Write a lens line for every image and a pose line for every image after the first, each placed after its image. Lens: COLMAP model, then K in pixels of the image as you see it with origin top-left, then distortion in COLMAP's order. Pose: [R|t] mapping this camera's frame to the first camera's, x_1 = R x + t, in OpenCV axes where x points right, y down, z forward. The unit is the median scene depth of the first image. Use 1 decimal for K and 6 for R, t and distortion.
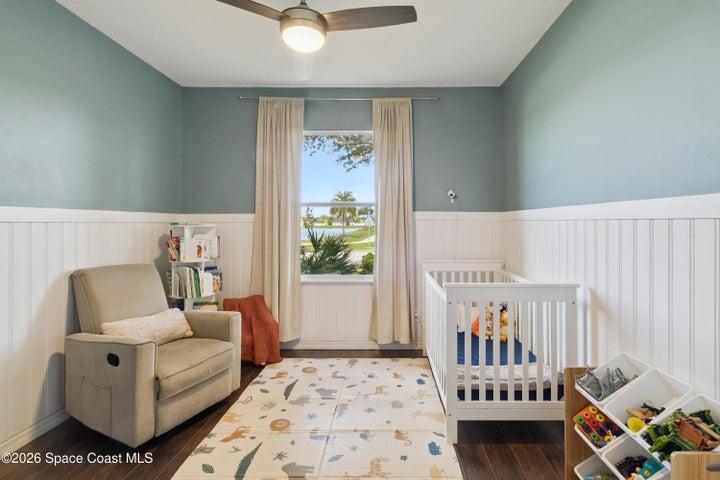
lens RADIAL K [[349.0, 0, 361.5], [0, 349.0, 218.6], [0, 0, 1]] dist [-0.009792, -0.000165]
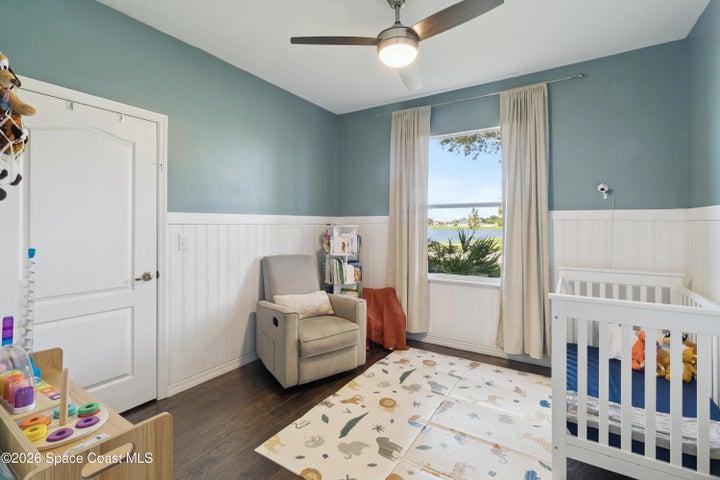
lens RADIAL K [[334.7, 0, 361.0], [0, 334.7, 223.5], [0, 0, 1]] dist [0.002291, 0.000455]
pose [[0.842500, -0.001627, -0.538695, 0.224975], [0.008058, 0.999922, 0.009582, -0.000493], [0.538637, -0.012414, 0.842447, 0.035786]]
